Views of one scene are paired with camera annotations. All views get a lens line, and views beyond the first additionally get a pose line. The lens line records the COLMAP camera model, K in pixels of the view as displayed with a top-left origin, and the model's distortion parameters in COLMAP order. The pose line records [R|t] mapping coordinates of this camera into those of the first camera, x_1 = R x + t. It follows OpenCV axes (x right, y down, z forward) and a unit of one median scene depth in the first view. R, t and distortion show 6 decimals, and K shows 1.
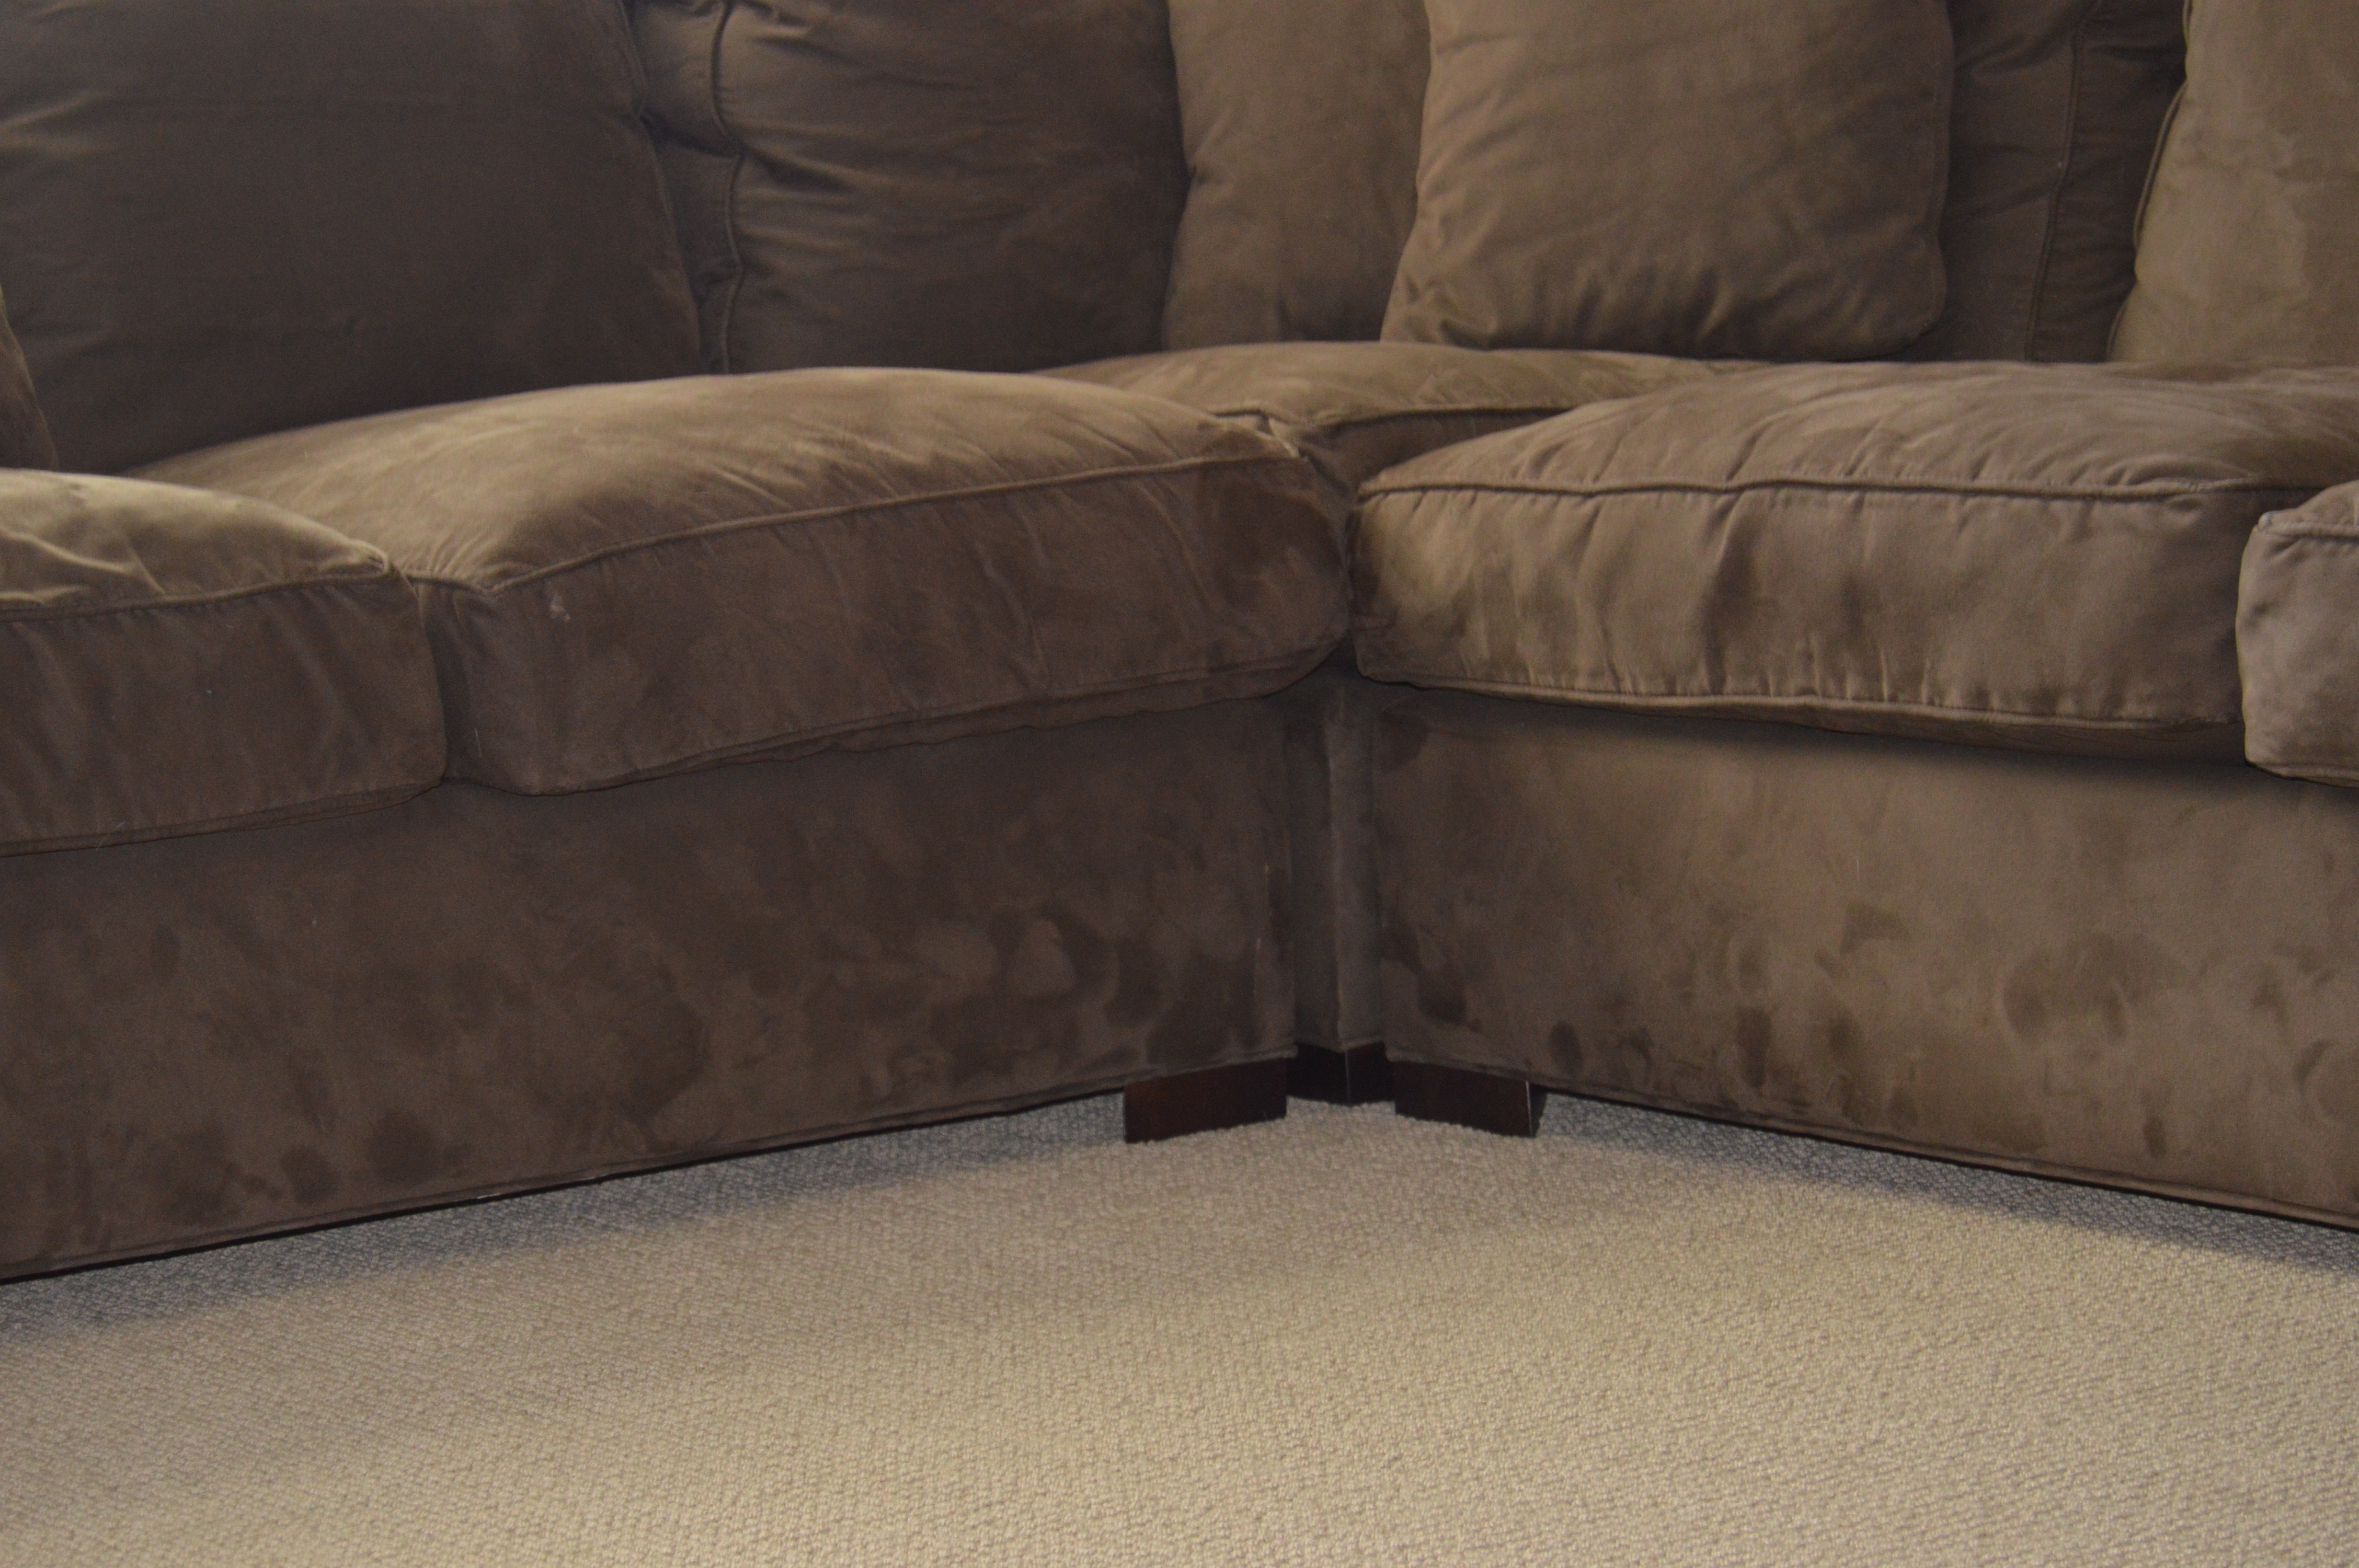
lens RADIAL K [[5403.6, 0, 1224.5], [0, 5403.6, 788.7], [0, 0, 1]] dist [0.003874, -0.262509]
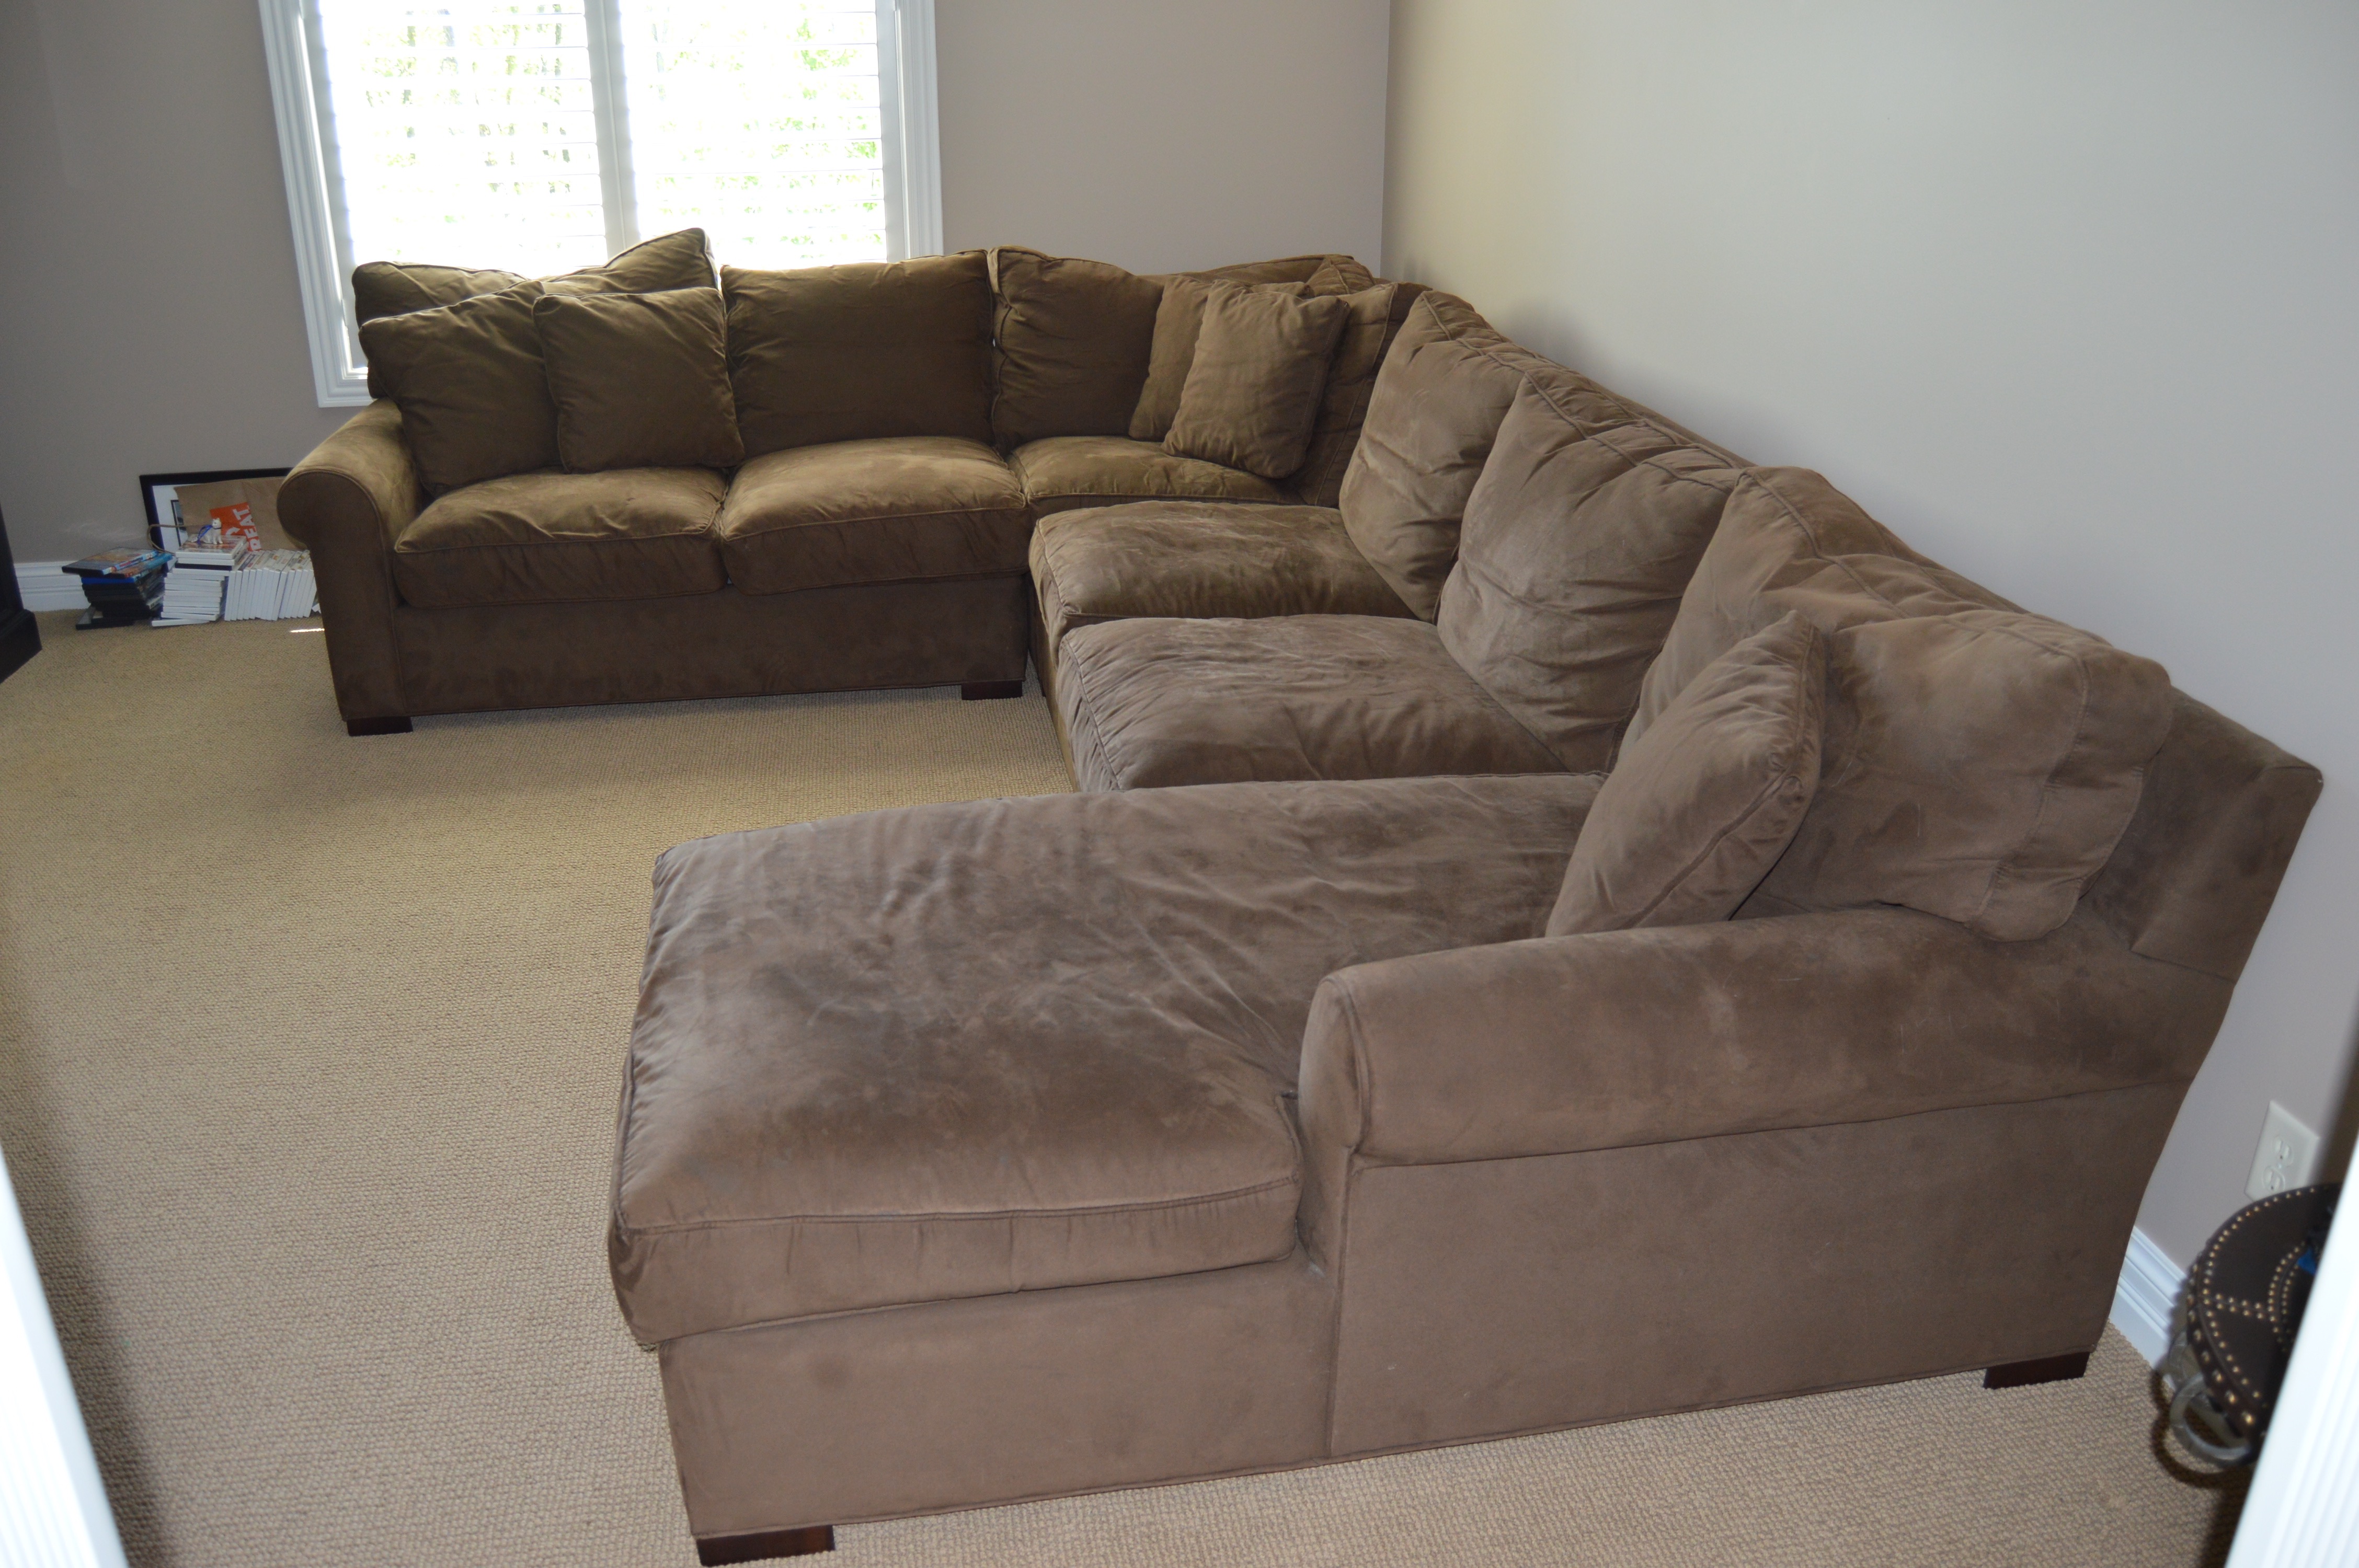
lens RADIAL K [[1849.0, 0, 1193.4], [0, 1849.0, 785.0], [0, 0, 1]] dist [-0.097303, 0.035785]
pose [[0.885220, 0.220736, -0.409464, 0.637034], [-0.098029, 0.948996, 0.299661, -0.261540], [0.454726, -0.225127, 0.861709, 0.044717]]
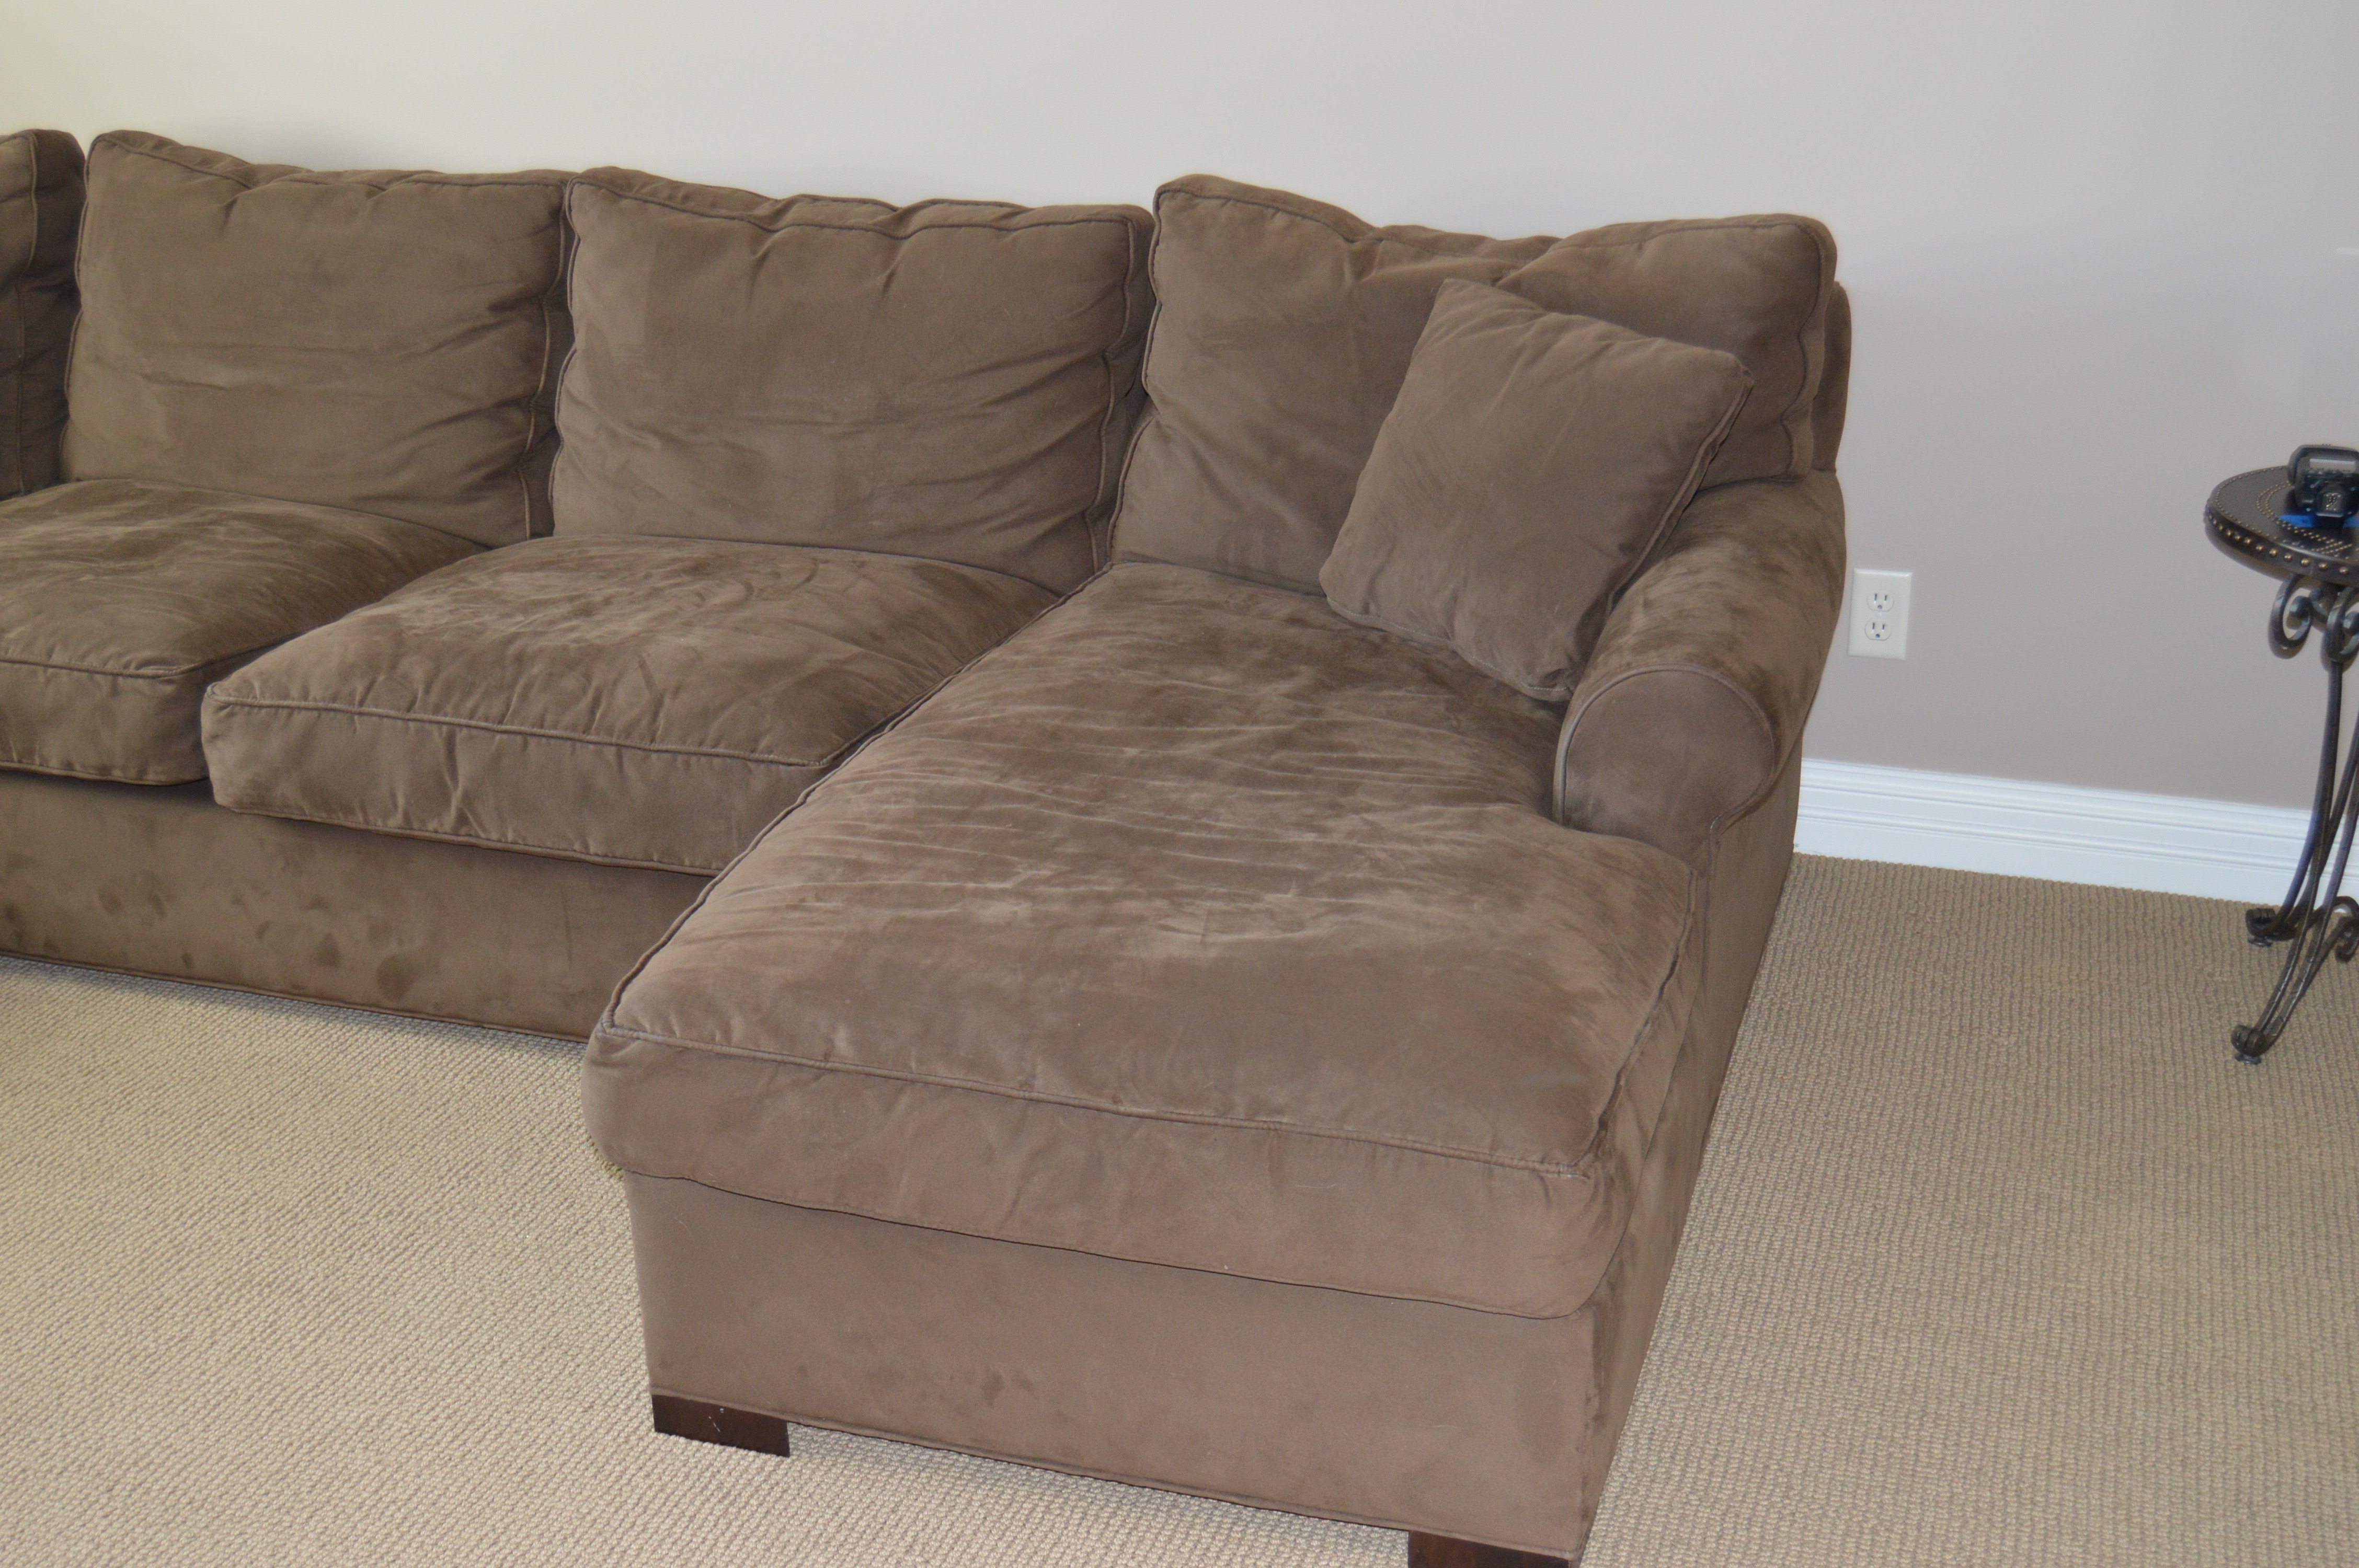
lens RADIAL K [[2791.7, 0, 1179.5], [0, 2791.7, 784.0], [0, 0, 1]] dist [-0.076119, 0.062772]
pose [[0.829971, -0.175301, 0.529545, -0.058136], [0.048392, 0.968383, 0.244728, -0.221758], [-0.555704, -0.177491, 0.812213, -0.064850]]
